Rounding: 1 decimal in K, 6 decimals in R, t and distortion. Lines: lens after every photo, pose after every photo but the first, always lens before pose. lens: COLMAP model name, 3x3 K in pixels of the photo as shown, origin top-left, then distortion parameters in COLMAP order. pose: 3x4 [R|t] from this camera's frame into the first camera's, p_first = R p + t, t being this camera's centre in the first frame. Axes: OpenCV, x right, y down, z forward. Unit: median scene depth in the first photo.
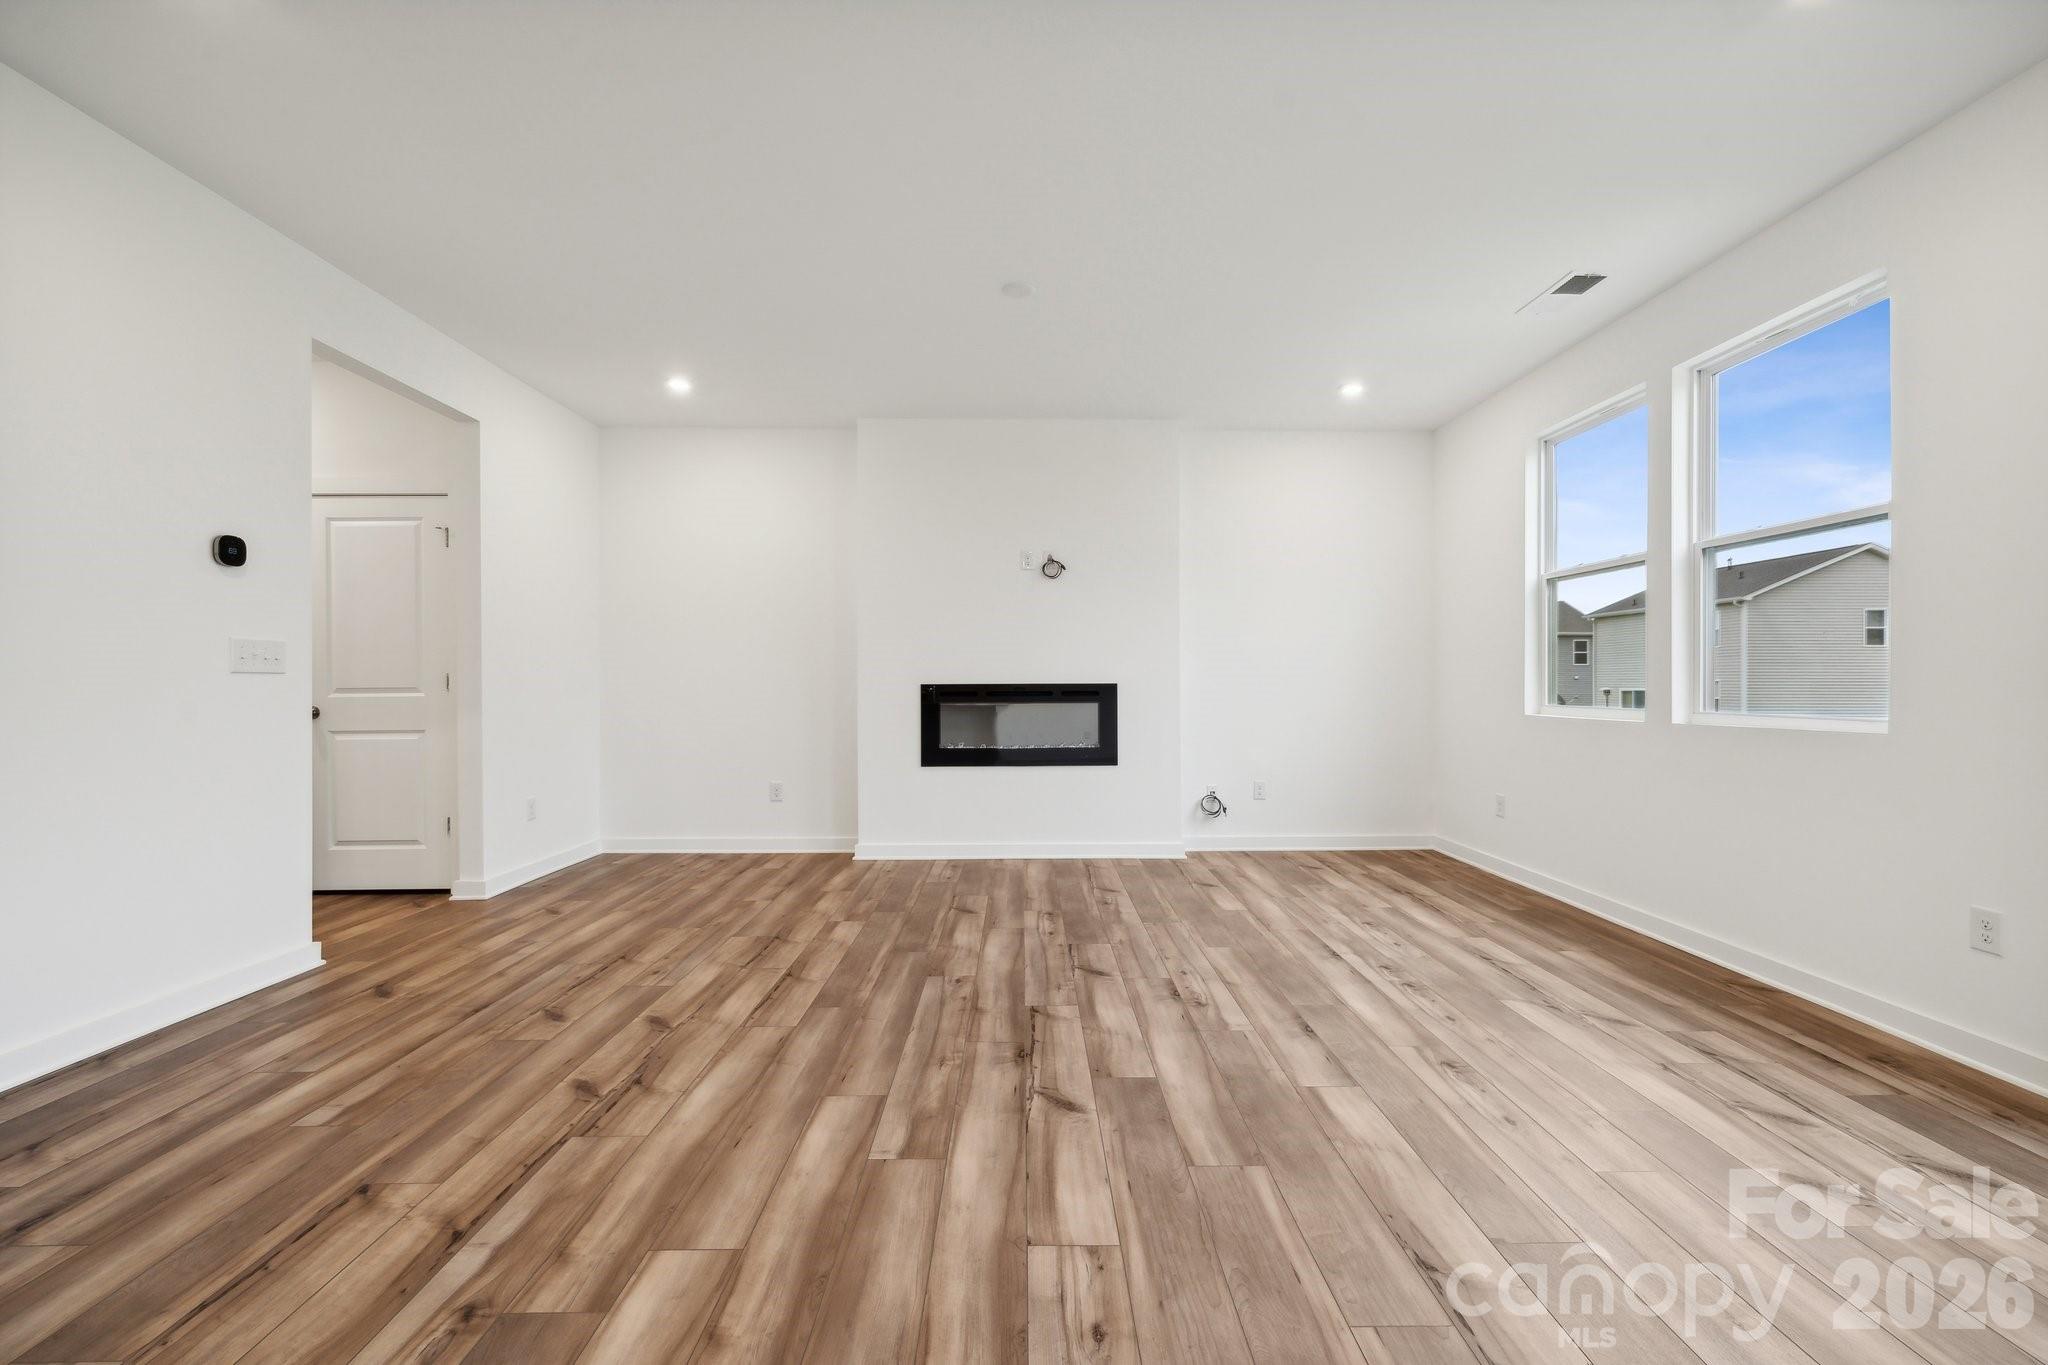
lens RADIAL K [[901.1, 0, 1034.1], [0, 901.1, 688.3], [0, 0, 1]] dist [-0.014240, -0.000982]
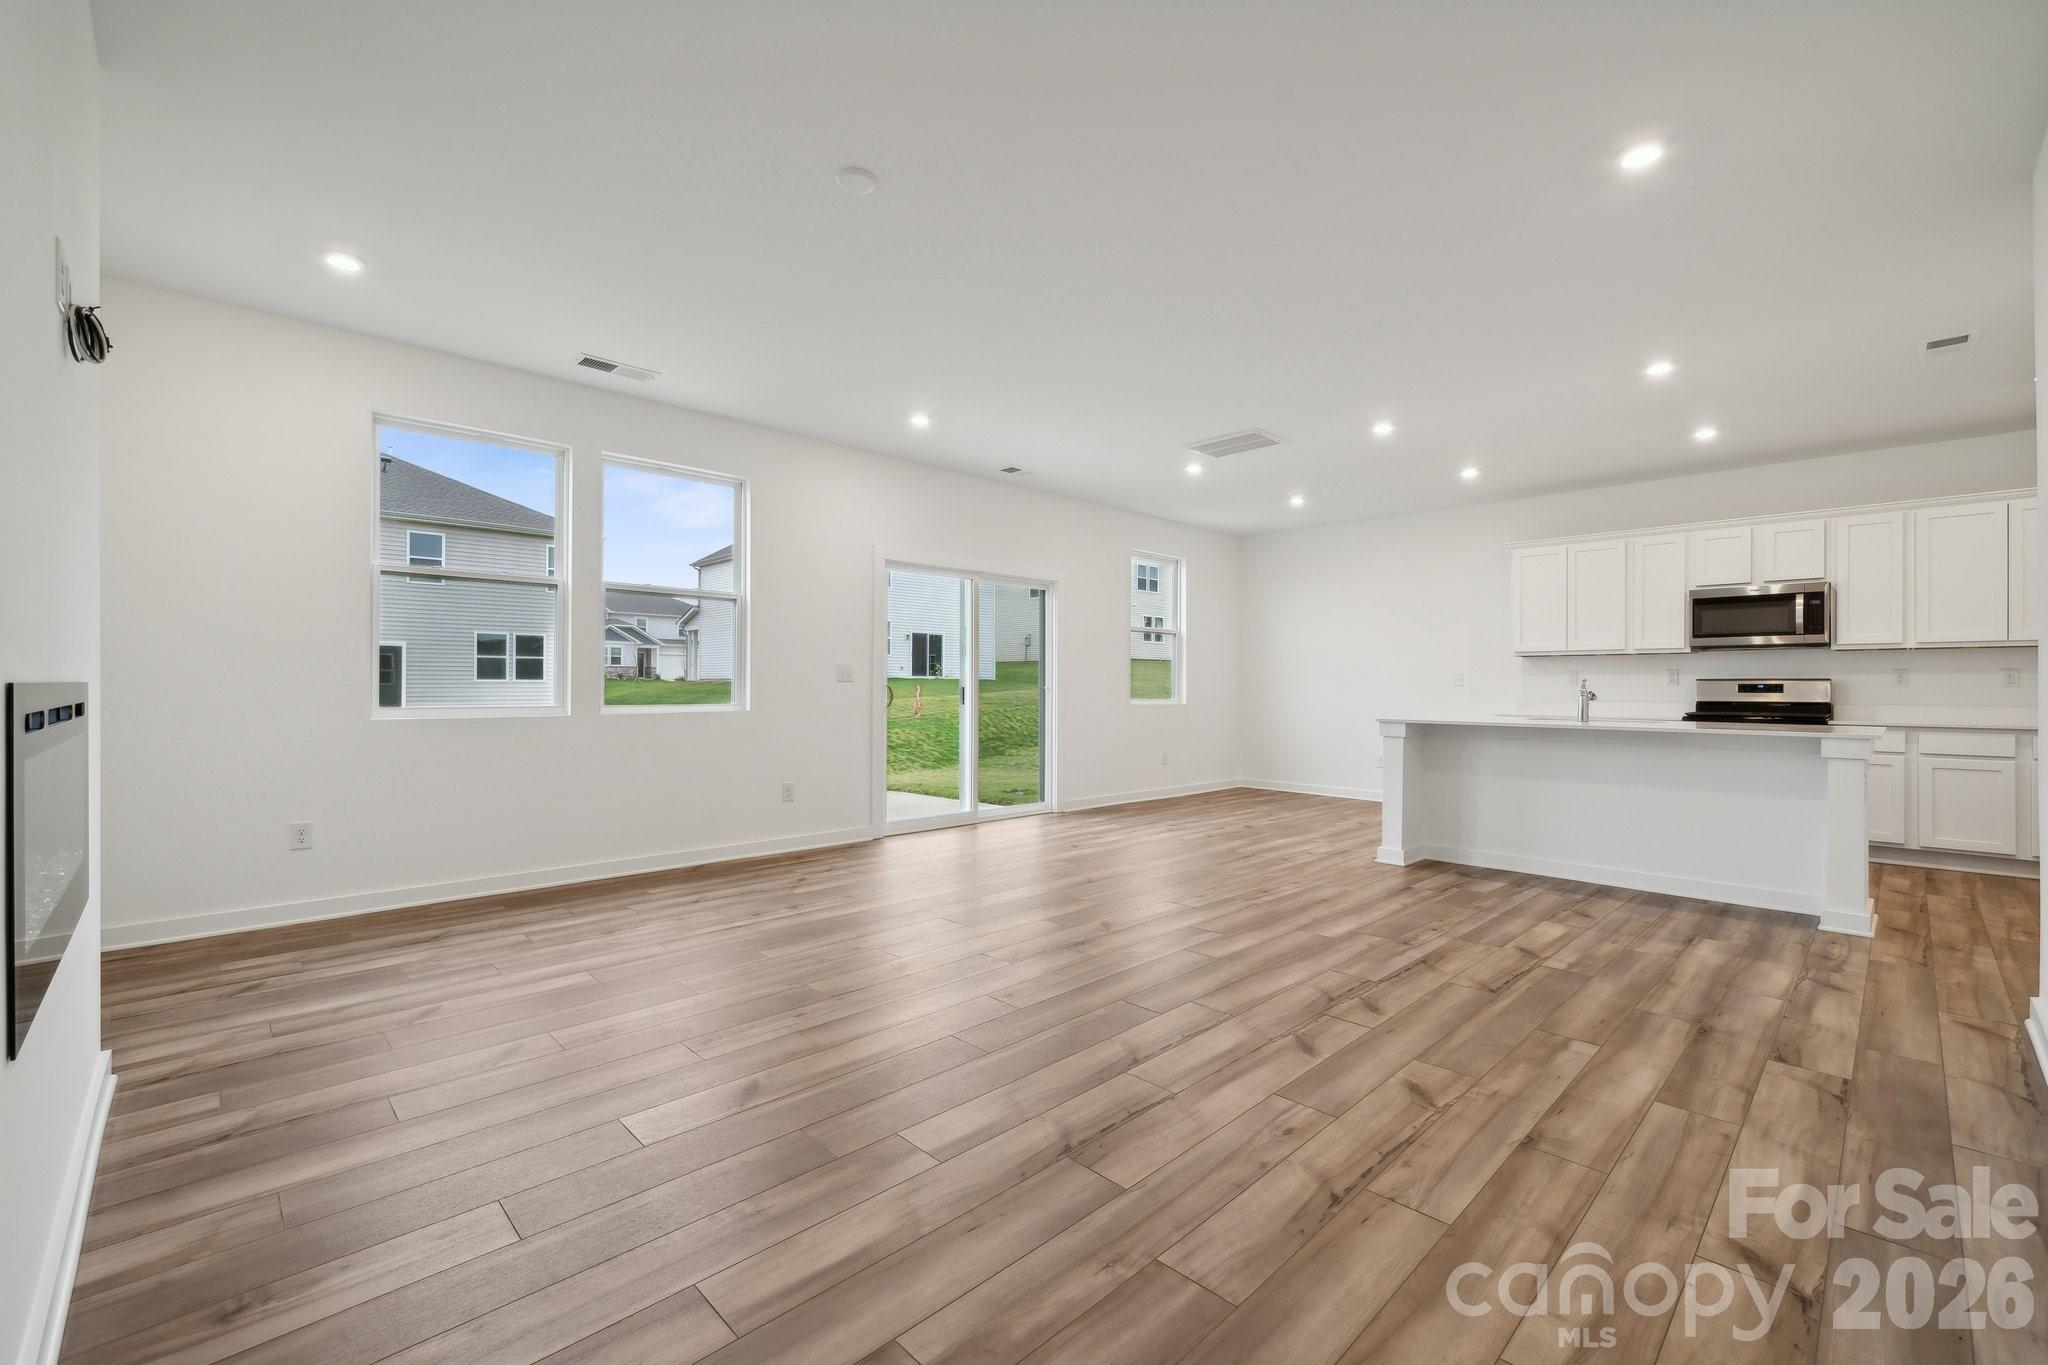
lens RADIAL K [[901.1, 0, 1023.9], [0, 901.1, 680.4], [0, 0, 1]] dist [-0.014240, -0.000982]
pose [[-0.710225, 0.002092, 0.703972, -0.985949], [-0.000596, 0.999993, -0.003573, -0.015516], [-0.703975, -0.002957, -0.710219, 2.119231]]
